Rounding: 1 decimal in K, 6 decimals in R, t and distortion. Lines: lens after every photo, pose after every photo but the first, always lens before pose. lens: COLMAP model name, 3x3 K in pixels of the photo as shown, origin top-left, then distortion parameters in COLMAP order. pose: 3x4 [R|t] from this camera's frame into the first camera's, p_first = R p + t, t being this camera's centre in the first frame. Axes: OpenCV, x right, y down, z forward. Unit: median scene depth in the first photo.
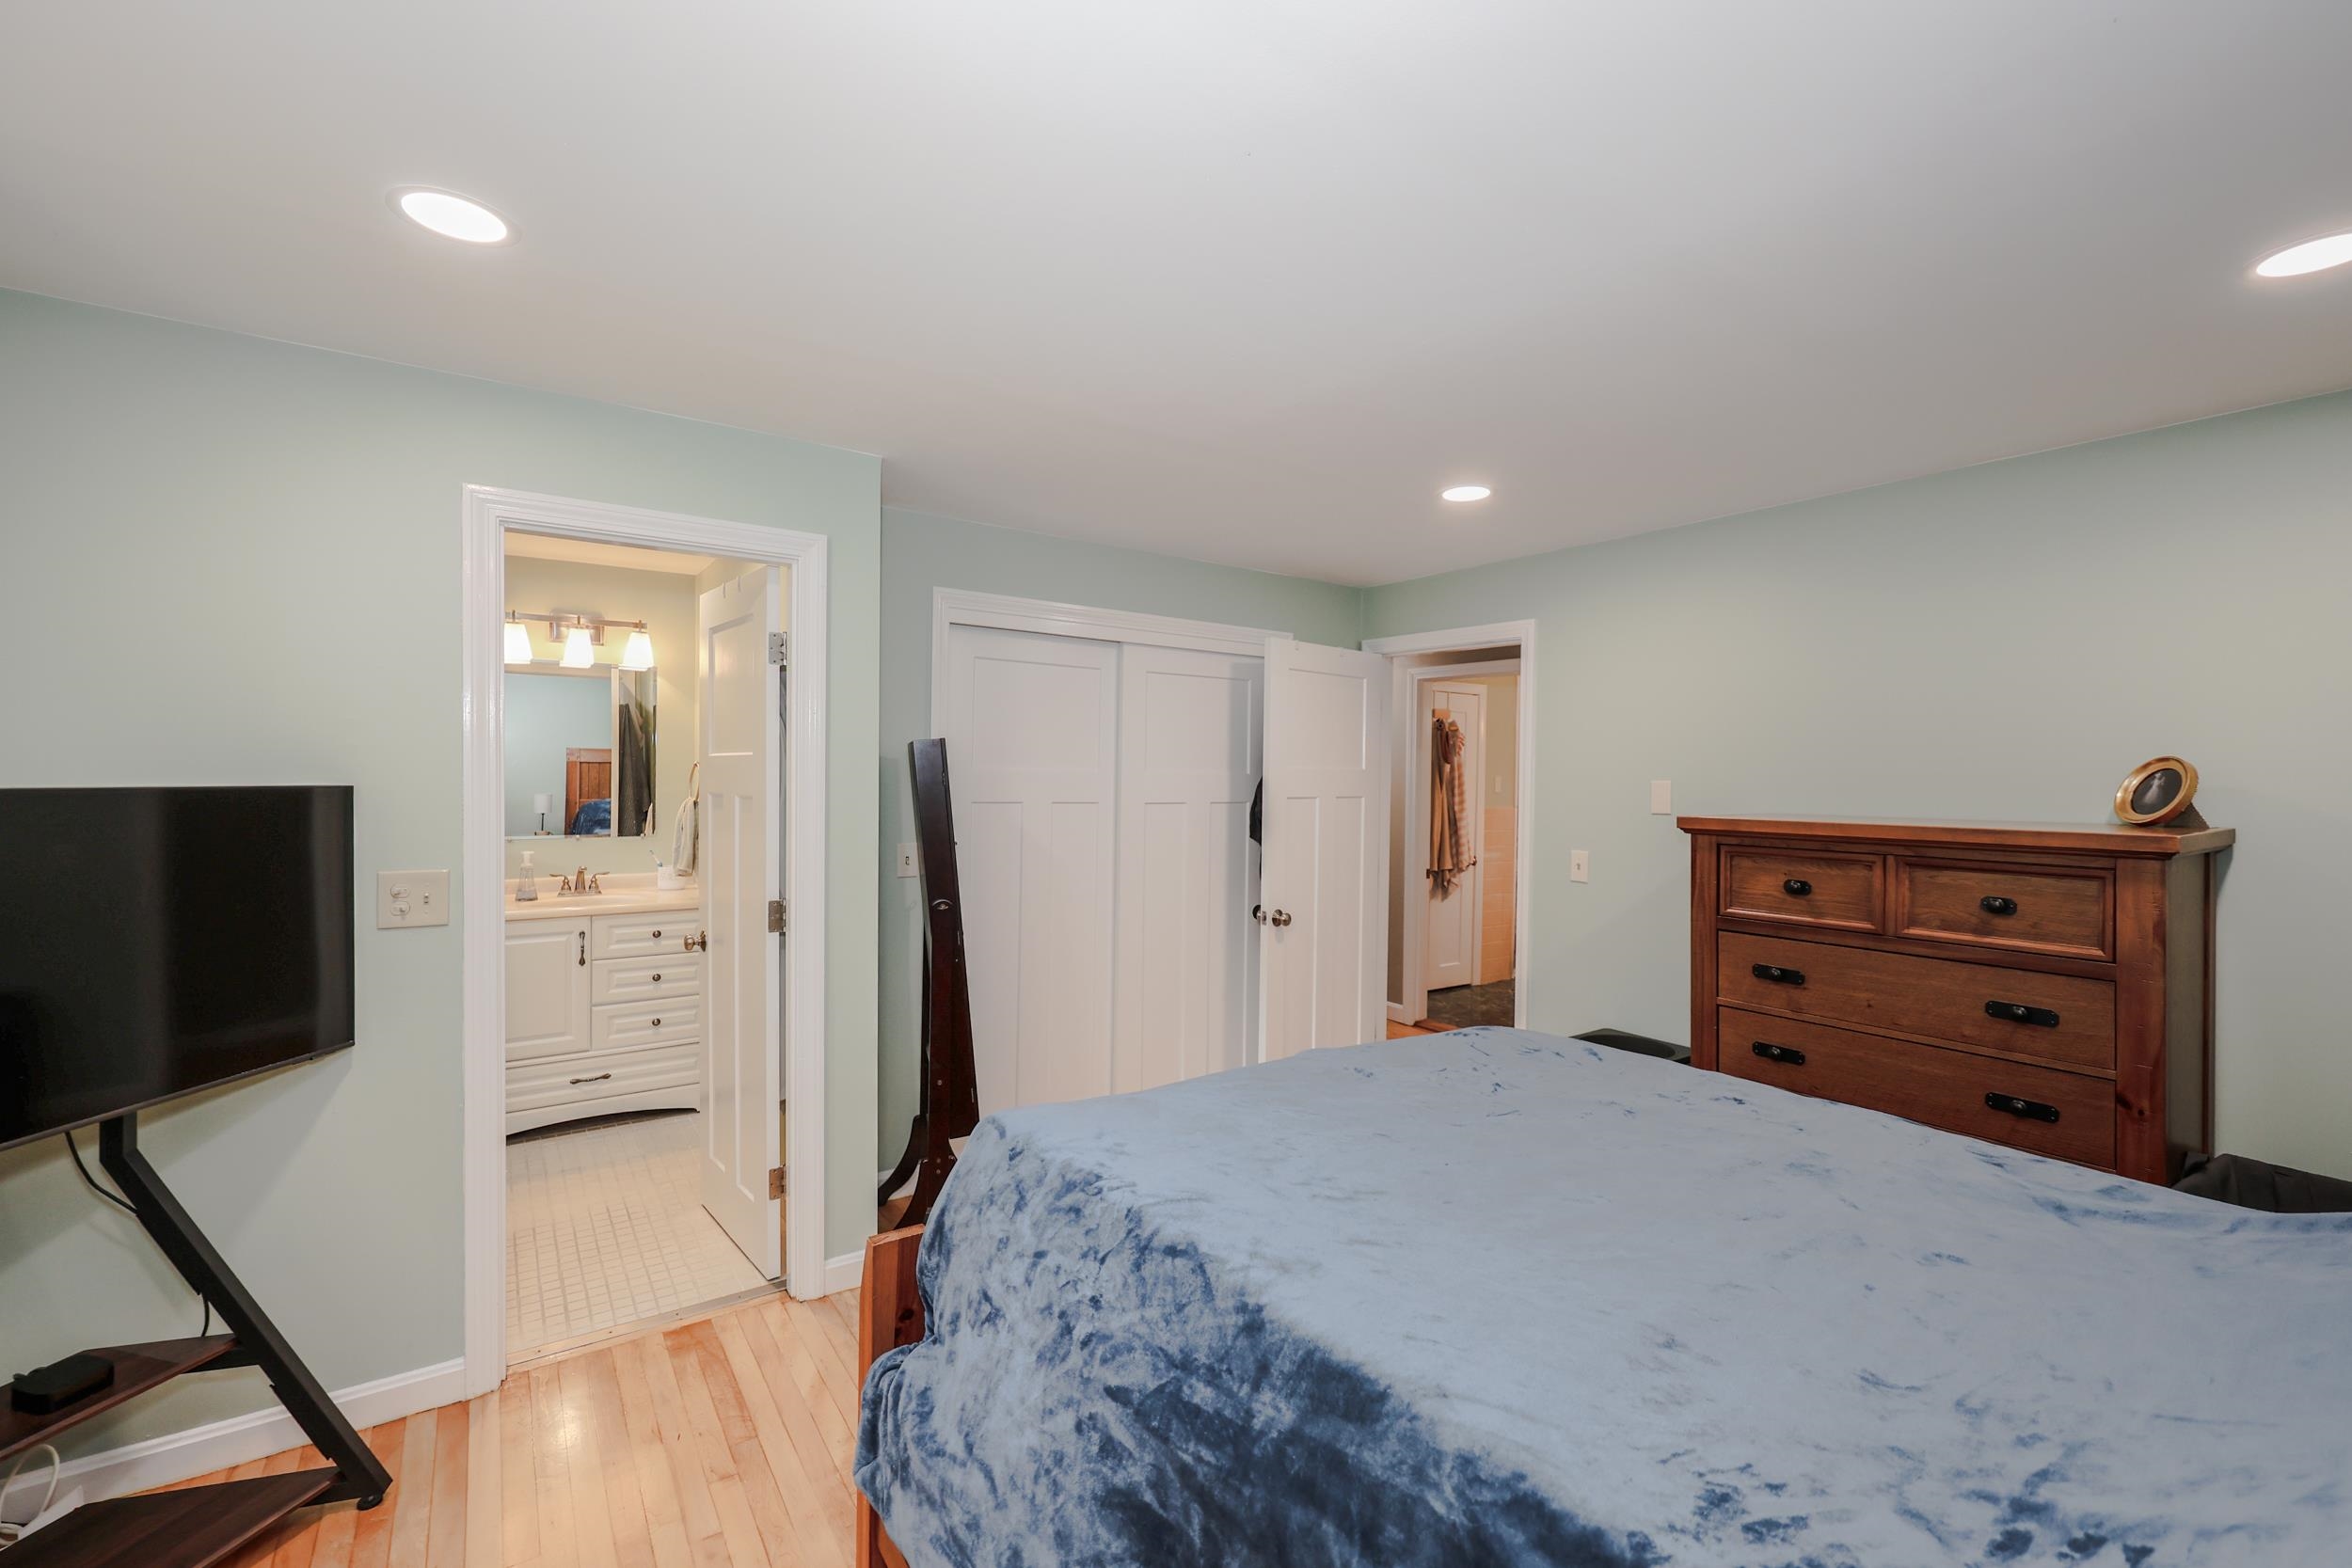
lens RADIAL K [[952.9, 0, 1179.5], [0, 952.9, 783.7], [0, 0, 1]] dist [0.001977, 0.000046]
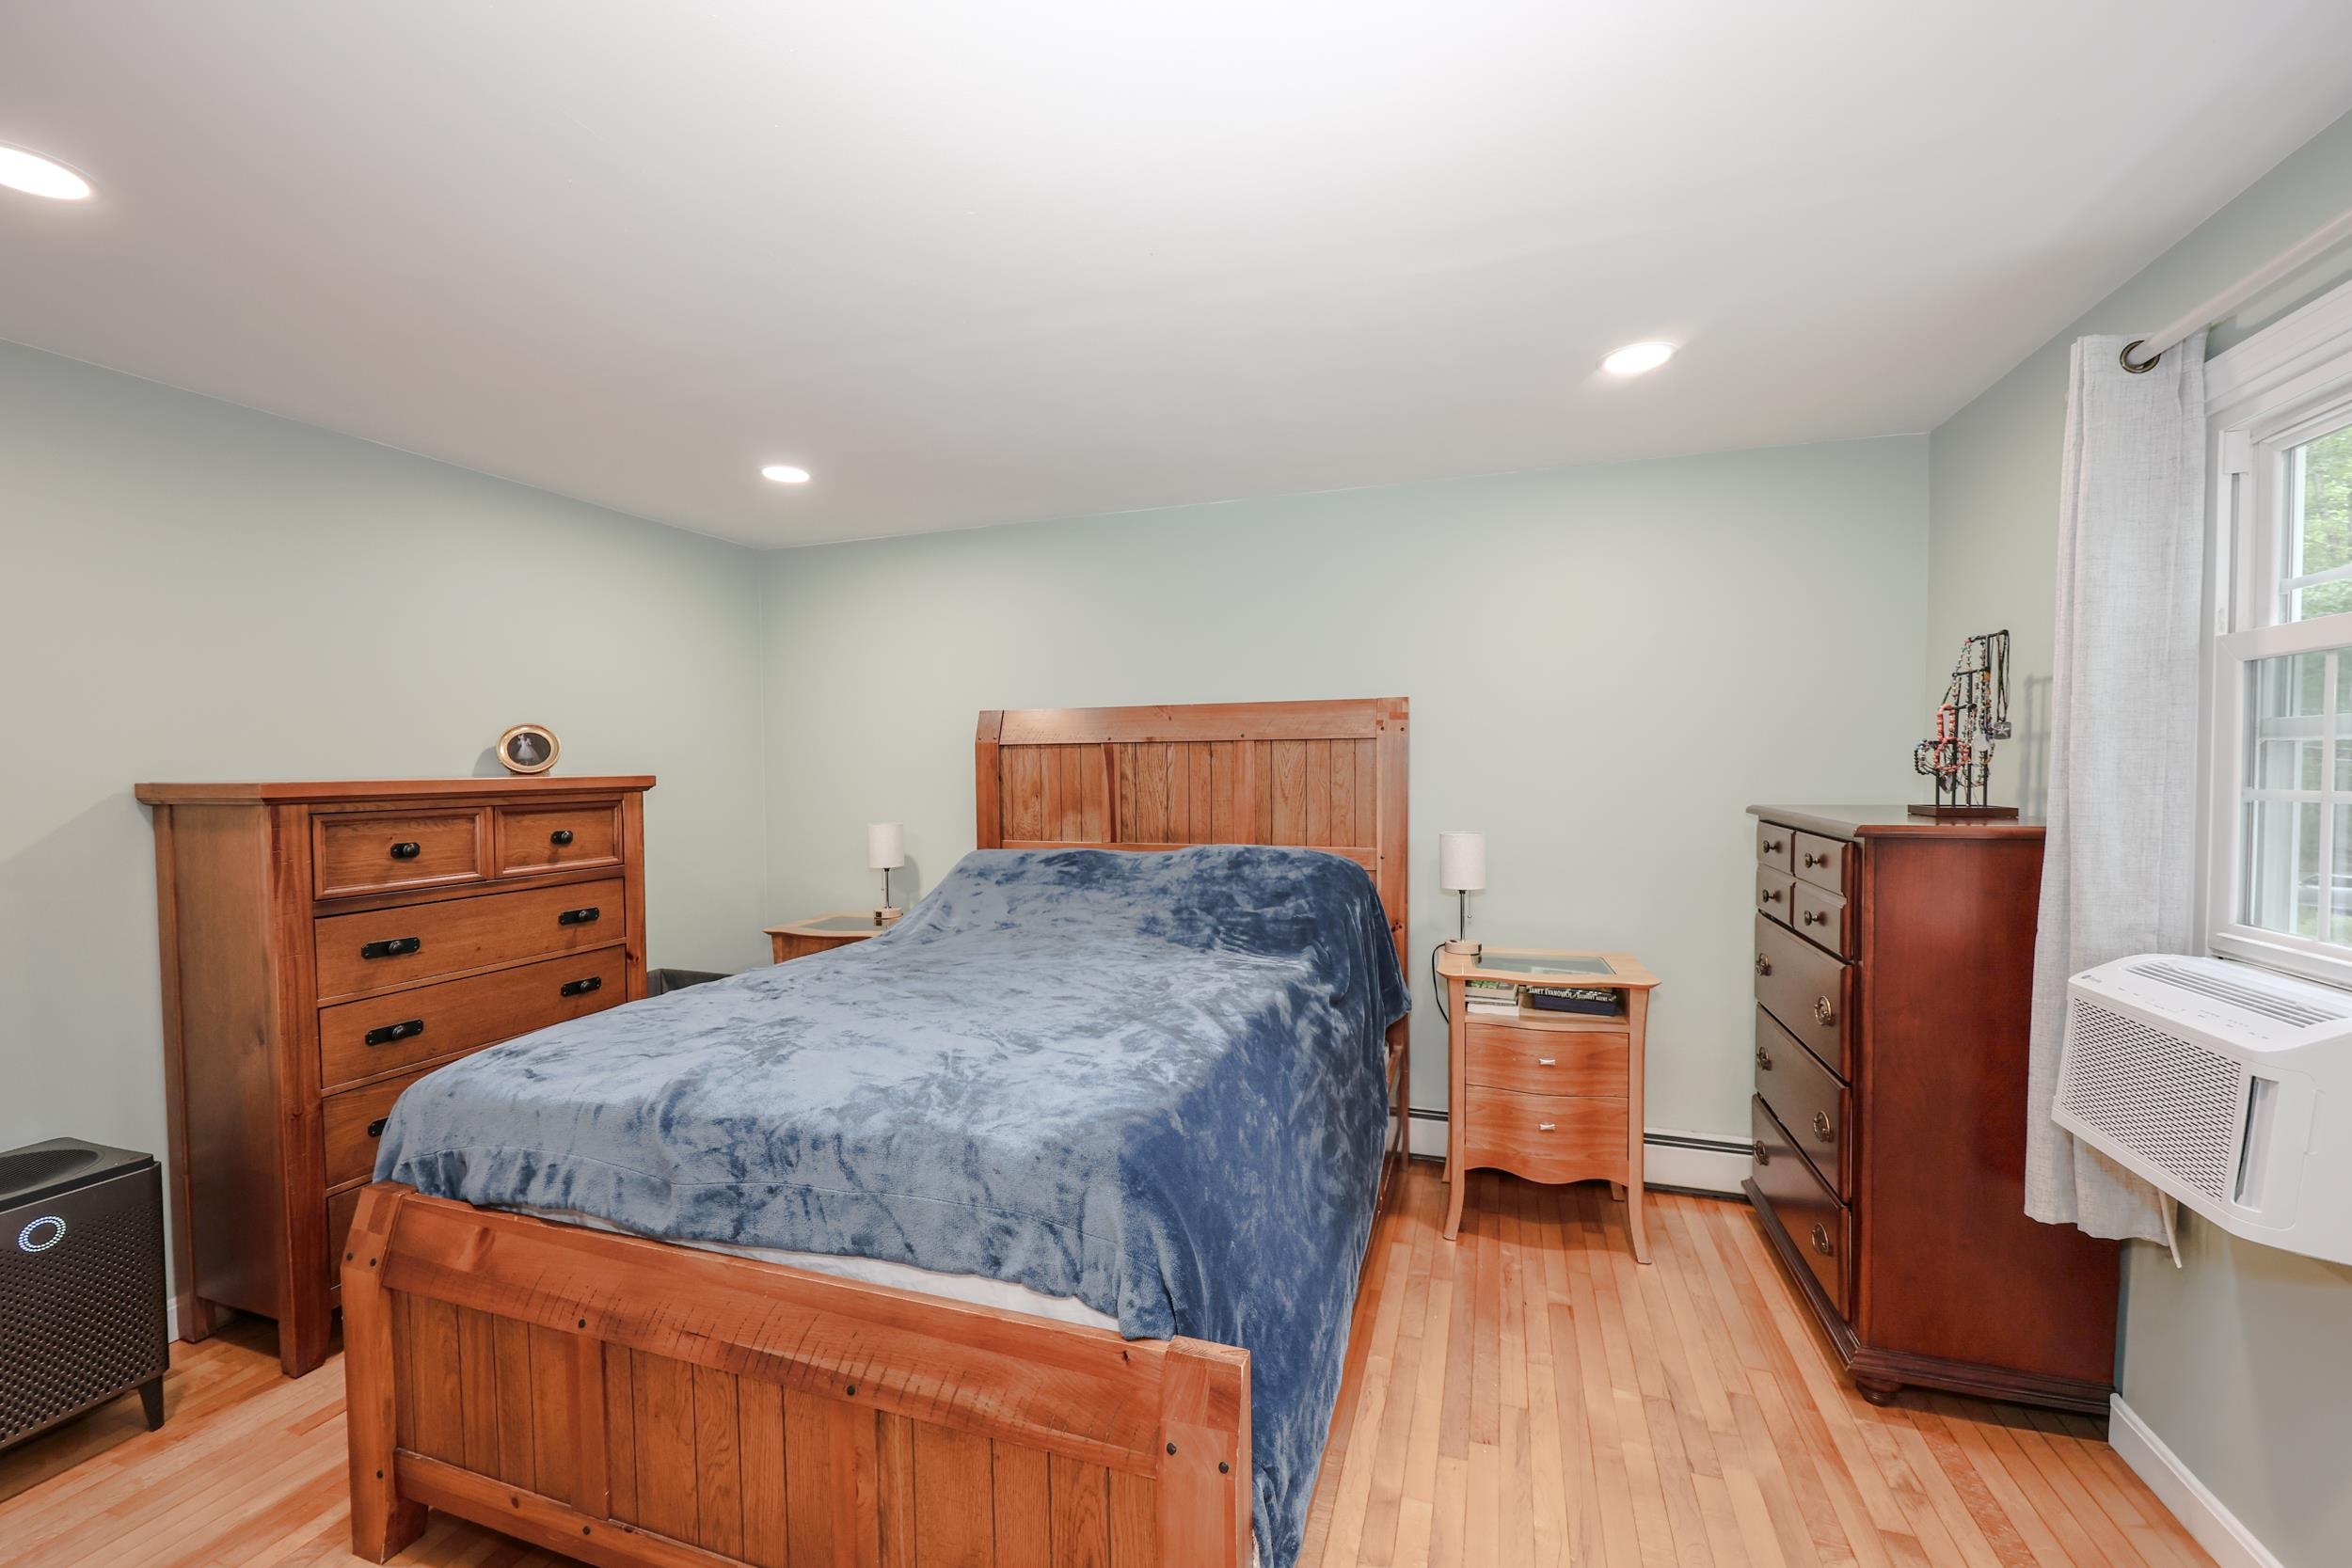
lens RADIAL K [[952.9, 0, 1178.2], [0, 952.9, 790.0], [0, 0, 1]] dist [0.001977, 0.000046]
pose [[-0.595419, -0.031946, 0.802780, -0.565863], [0.001569, 0.999161, 0.040925, 0.011407], [-0.803414, 0.025628, -0.594870, 0.947511]]
